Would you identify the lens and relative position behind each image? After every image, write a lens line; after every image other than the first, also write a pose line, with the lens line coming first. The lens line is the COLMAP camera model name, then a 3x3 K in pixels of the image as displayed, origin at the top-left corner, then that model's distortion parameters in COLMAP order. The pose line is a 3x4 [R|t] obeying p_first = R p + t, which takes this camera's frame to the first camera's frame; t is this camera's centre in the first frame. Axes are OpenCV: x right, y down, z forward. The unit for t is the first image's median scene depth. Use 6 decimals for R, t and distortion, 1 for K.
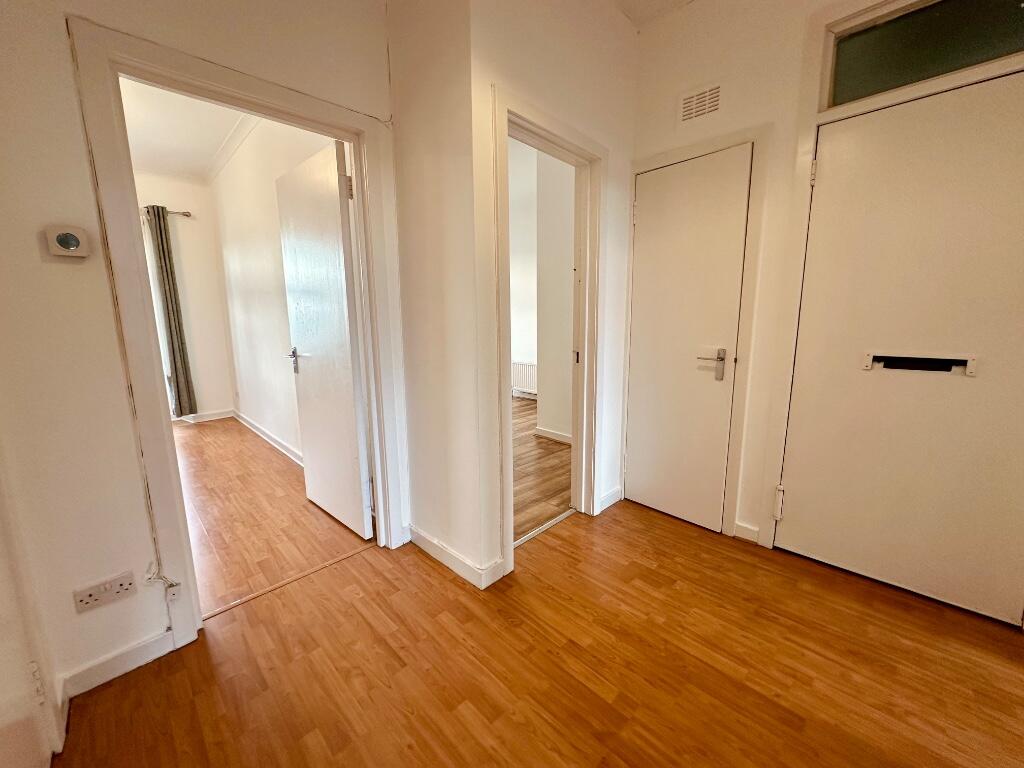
lens RADIAL K [[408.0, 0, 510.7], [0, 408.0, 385.5], [0, 0, 1]] dist [-0.005803, -0.000155]
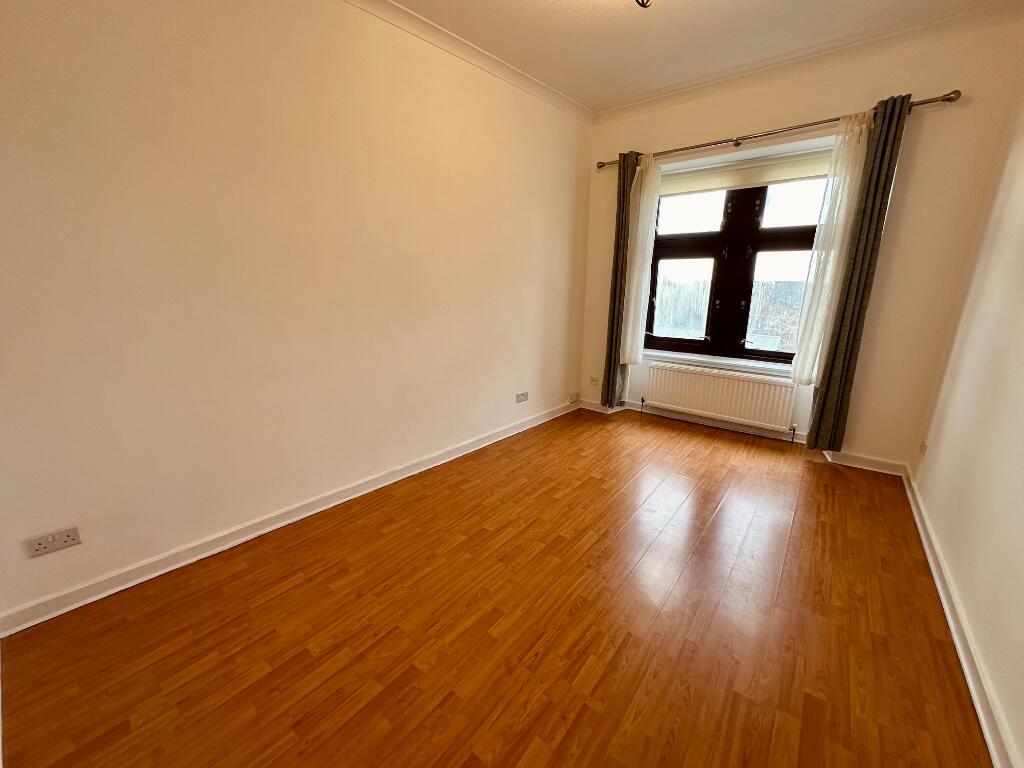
lens RADIAL K [[408.0, 0, 510.7], [0, 408.0, 384.9], [0, 0, 1]] dist [-0.005803, -0.000155]
pose [[0.121397, 0.254425, -0.959443, -0.290715], [-0.171101, 0.957487, 0.232257, -0.097137], [0.977746, 0.135967, 0.159768, 0.438061]]
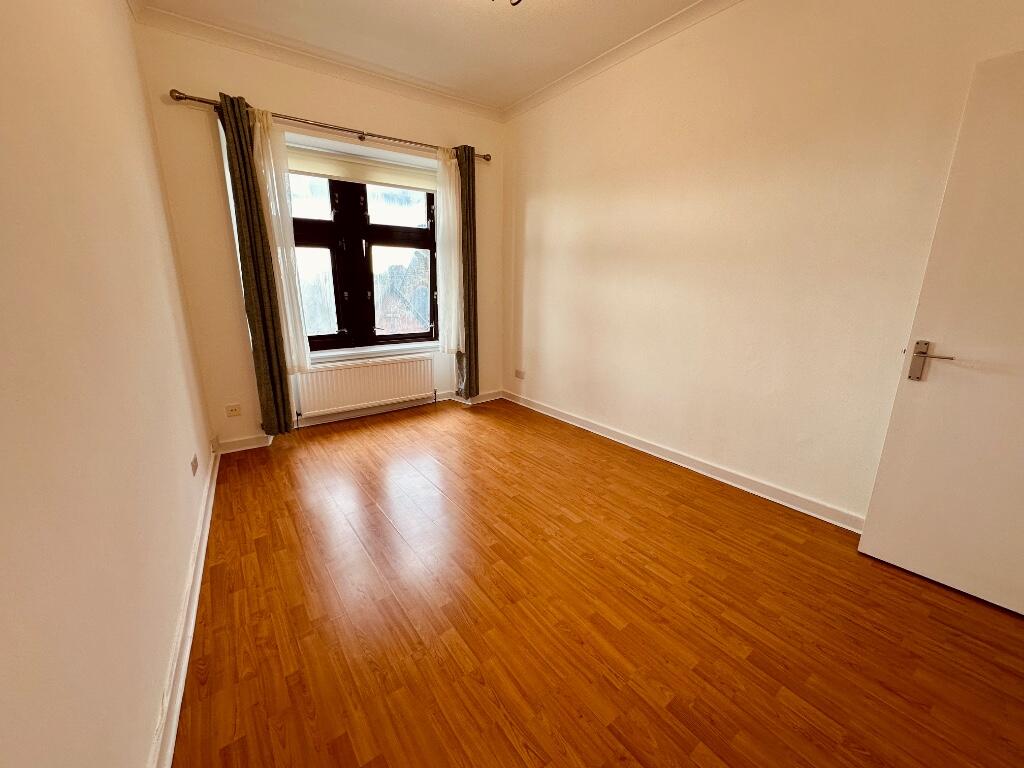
lens RADIAL K [[408.0, 0, 514.9], [0, 408.0, 383.6], [0, 0, 1]] dist [-0.005803, -0.000155]
pose [[0.991584, 0.047692, -0.120361, -0.654272], [-0.037675, 0.995738, 0.084176, -0.035459], [0.123862, -0.078933, 0.989155, 0.154908]]
